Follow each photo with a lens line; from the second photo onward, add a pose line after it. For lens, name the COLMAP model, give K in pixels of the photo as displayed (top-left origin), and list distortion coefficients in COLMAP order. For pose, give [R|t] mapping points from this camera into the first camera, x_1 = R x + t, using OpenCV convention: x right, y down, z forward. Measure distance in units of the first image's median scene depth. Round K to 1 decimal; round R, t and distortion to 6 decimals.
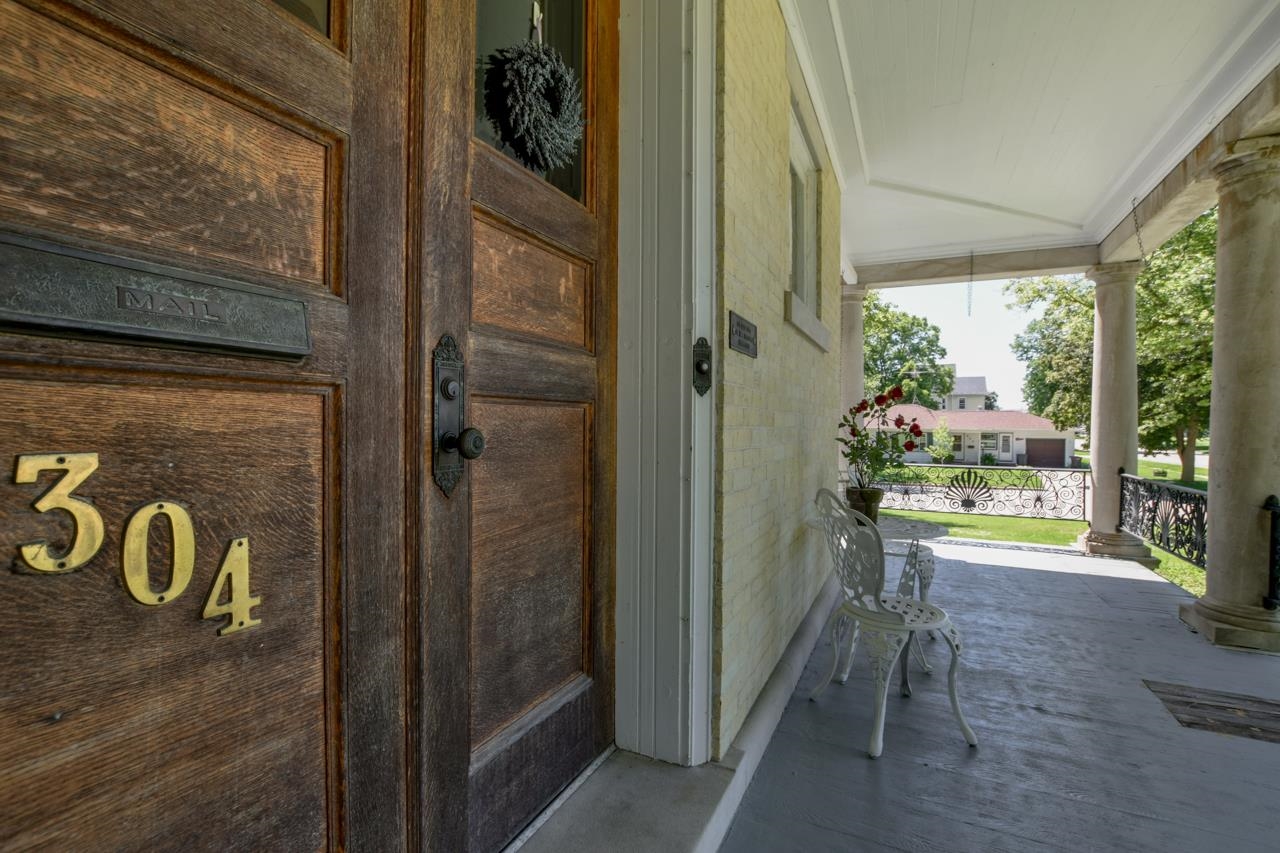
lens RADIAL K [[559.8, 0, 640.0], [0, 559.8, 426.5], [0, 0, 1]] dist [-0.040461, 0.008427]
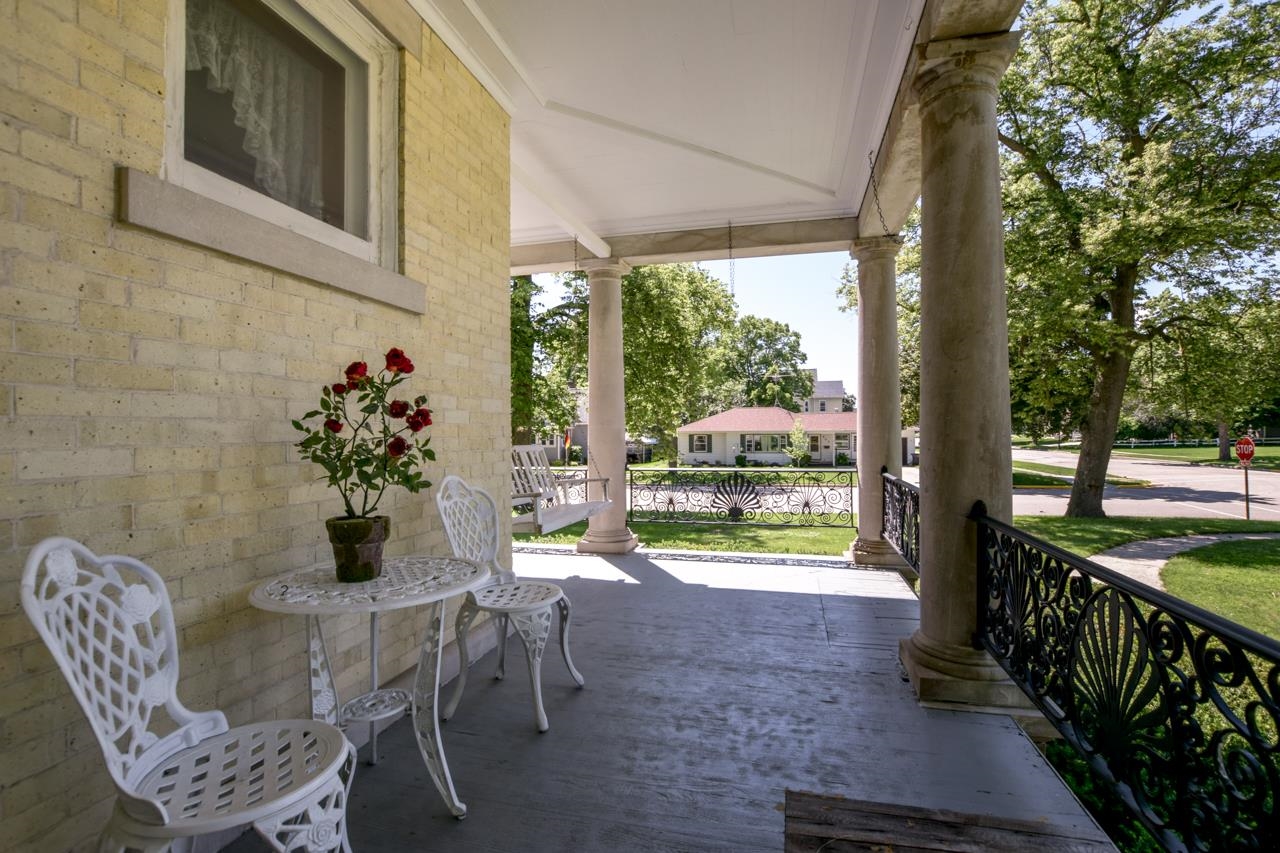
lens RADIAL K [[564.1, 0, 645.6], [0, 564.1, 425.4], [0, 0, 1]] dist [-0.036227, 0.005501]
pose [[0.978765, -0.014711, 0.204458, 0.299891], [0.017355, 0.999787, -0.011148, 0.011559], [-0.204251, 0.014460, 0.978812, 0.173160]]
